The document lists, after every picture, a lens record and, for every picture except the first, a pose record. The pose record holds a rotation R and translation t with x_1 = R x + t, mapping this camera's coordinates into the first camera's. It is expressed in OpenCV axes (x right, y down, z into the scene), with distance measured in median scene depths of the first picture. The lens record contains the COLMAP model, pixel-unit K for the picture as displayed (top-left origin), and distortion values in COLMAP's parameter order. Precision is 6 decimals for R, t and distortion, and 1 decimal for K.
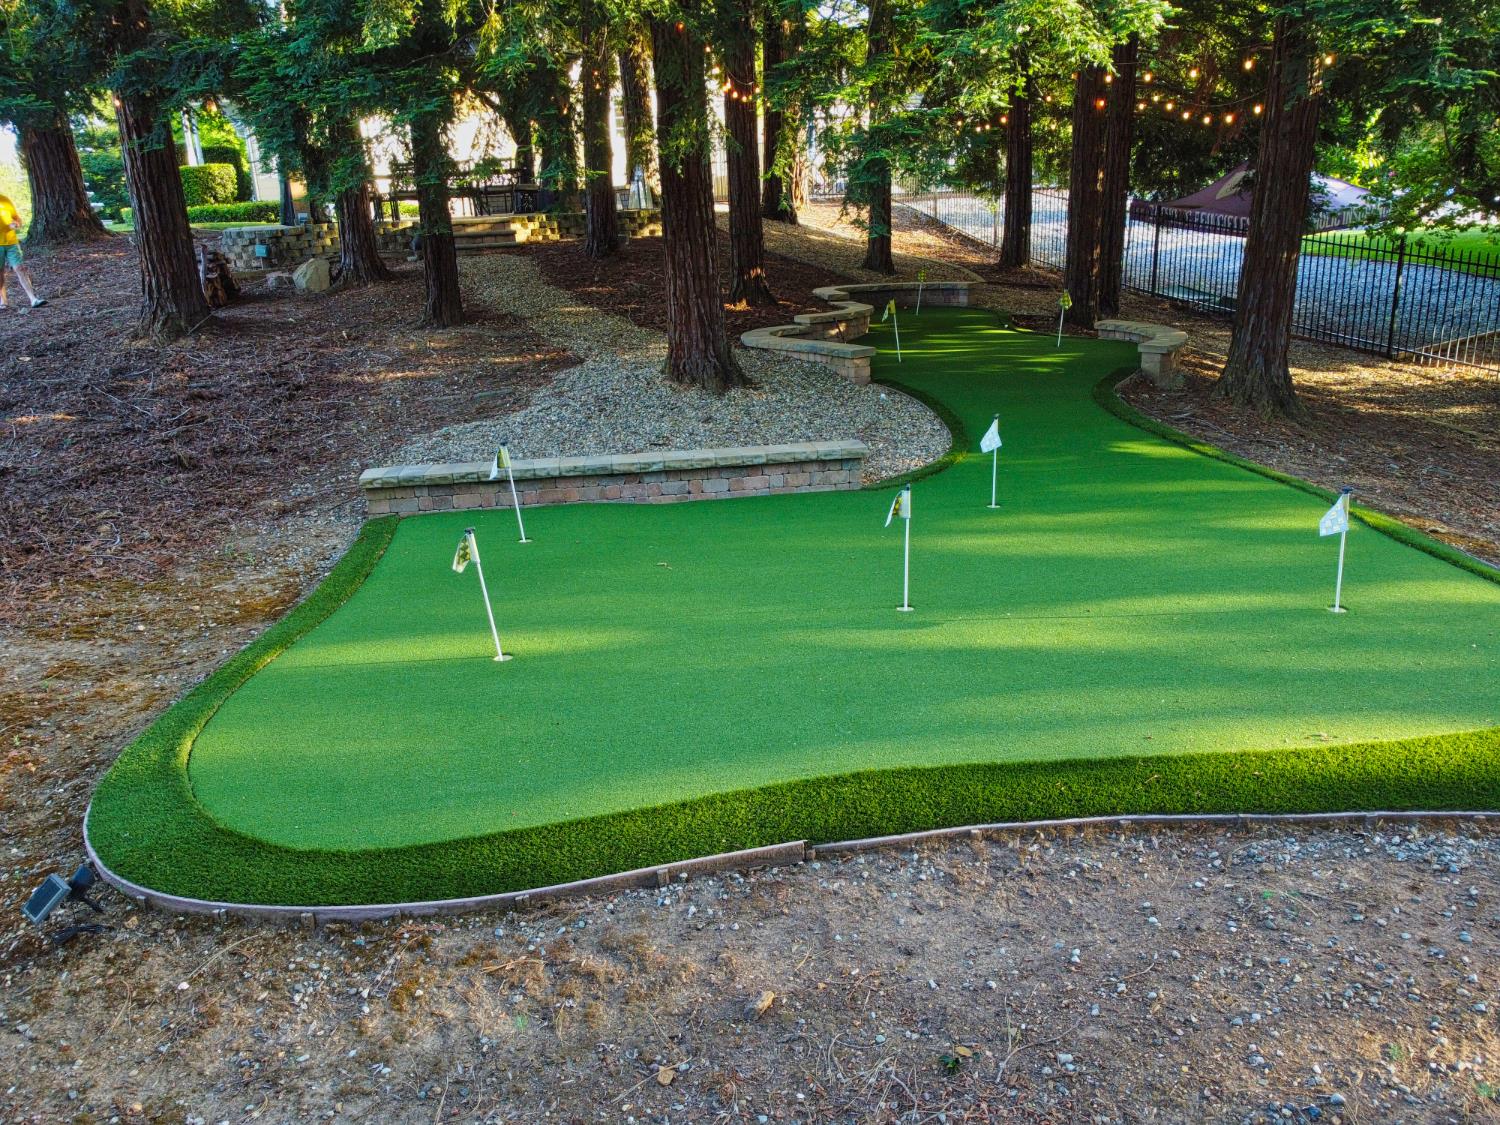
lens RADIAL K [[1138.7, 0, 747.8], [0, 1138.7, 561.8], [0, 0, 1]] dist [-0.000757, -0.004372]
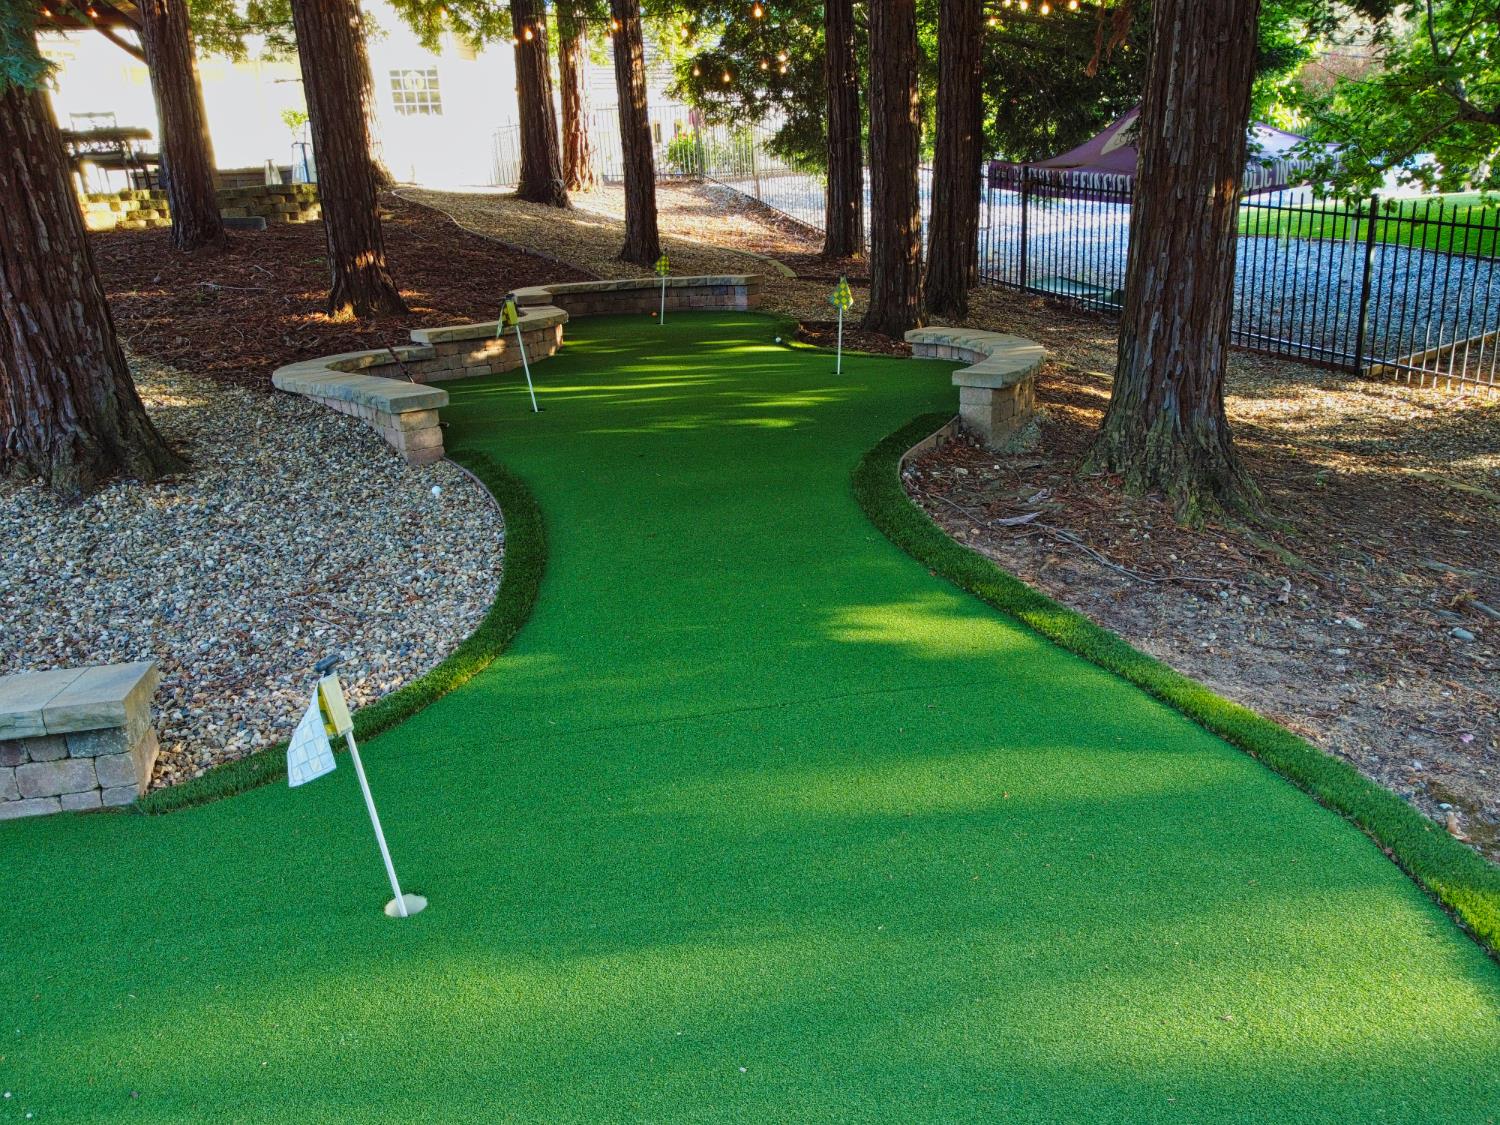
lens RADIAL K [[1138.7, 0, 747.8], [0, 1138.7, 561.8], [0, 0, 1]] dist [-0.000757, -0.004372]
pose [[0.997385, -0.033919, 0.063821, 0.163644], [0.034444, 0.999381, -0.007156, -0.078457], [-0.063539, 0.009335, 0.997936, 0.365144]]
